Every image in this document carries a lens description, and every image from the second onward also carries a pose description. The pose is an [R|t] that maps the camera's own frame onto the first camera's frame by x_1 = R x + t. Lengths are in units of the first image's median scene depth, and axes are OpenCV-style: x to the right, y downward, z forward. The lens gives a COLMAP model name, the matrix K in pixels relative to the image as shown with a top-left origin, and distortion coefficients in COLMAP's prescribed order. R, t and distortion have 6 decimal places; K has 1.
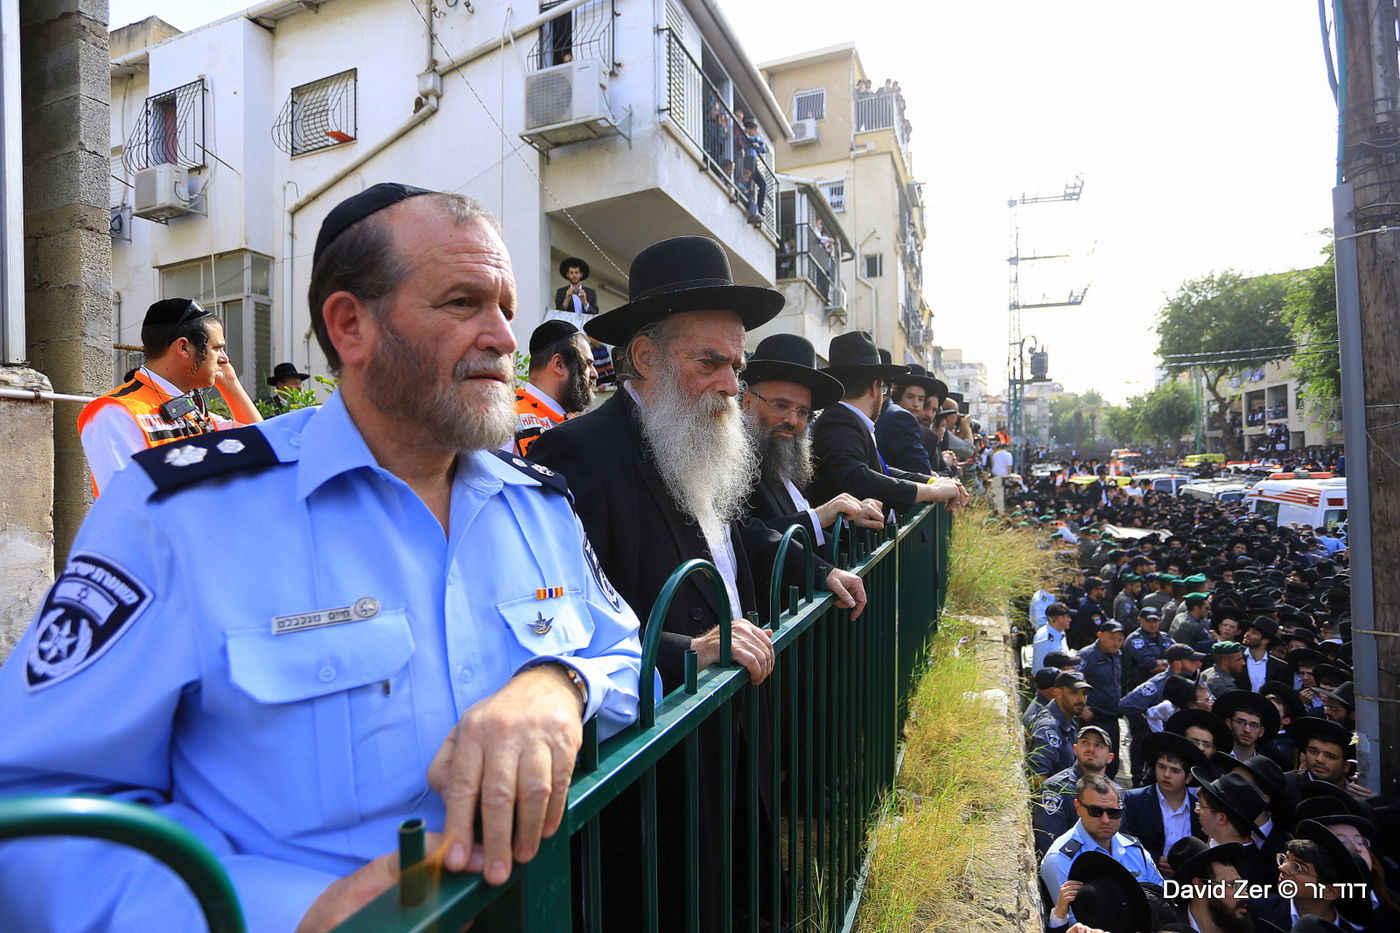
lens RADIAL K [[694.2, 0, 700.0], [0, 694.2, 464.6], [0, 0, 1]] dist [-0.070357, 0.033232]
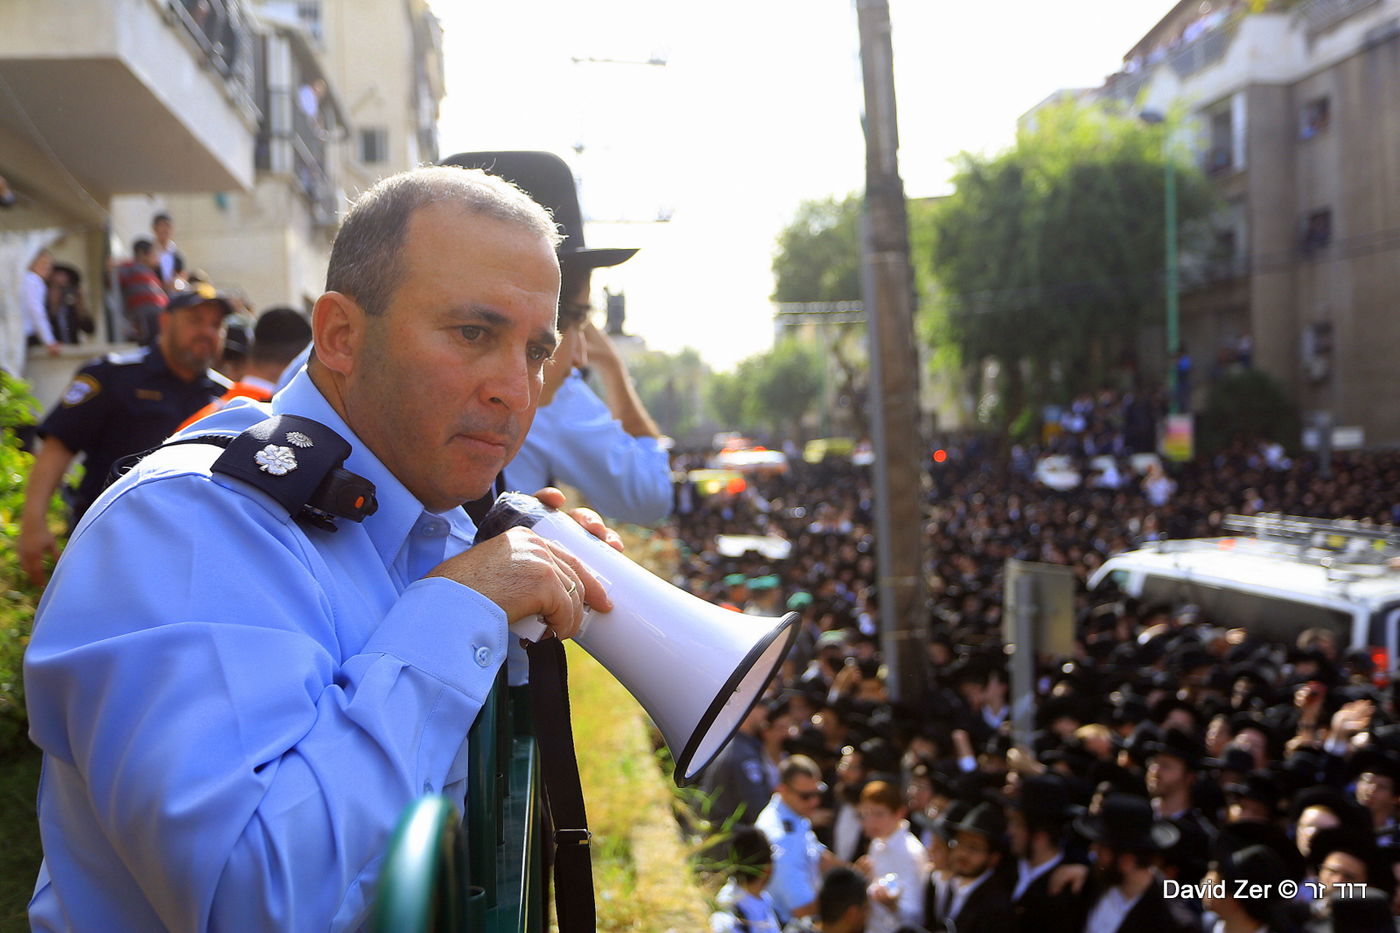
lens RADIAL K [[1225.0, 0, 700.0], [0, 1225.0, 466.5], [0, 0, 1]] dist [0.032662, 0.003462]
pose [[0.862359, -0.021059, 0.505859, -0.063163], [0.021857, 0.999752, 0.004360, 0.003060], [-0.505825, 0.007297, 0.862605, -0.112395]]
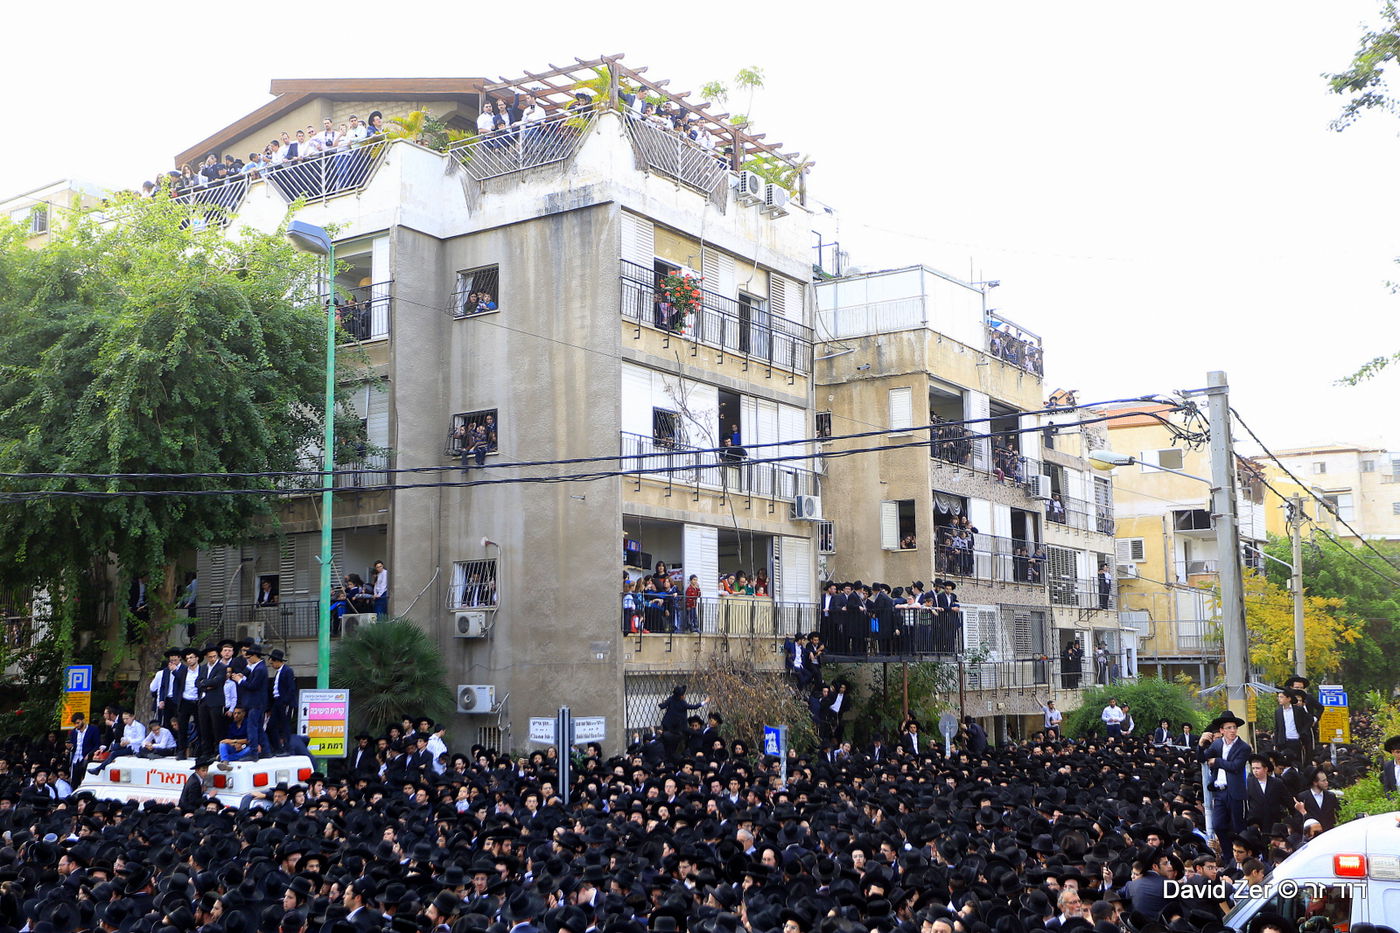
lens RADIAL K [[1496.1, 0, 704.0], [0, 1496.1, 462.1], [0, 0, 1]] dist [-0.000086, 0.155104]
pose [[0.240692, 0.139837, 0.960475, 0.093688], [0.013659, 0.988981, -0.147411, -0.034063], [-0.970505, 0.048600, 0.236130, 0.272454]]
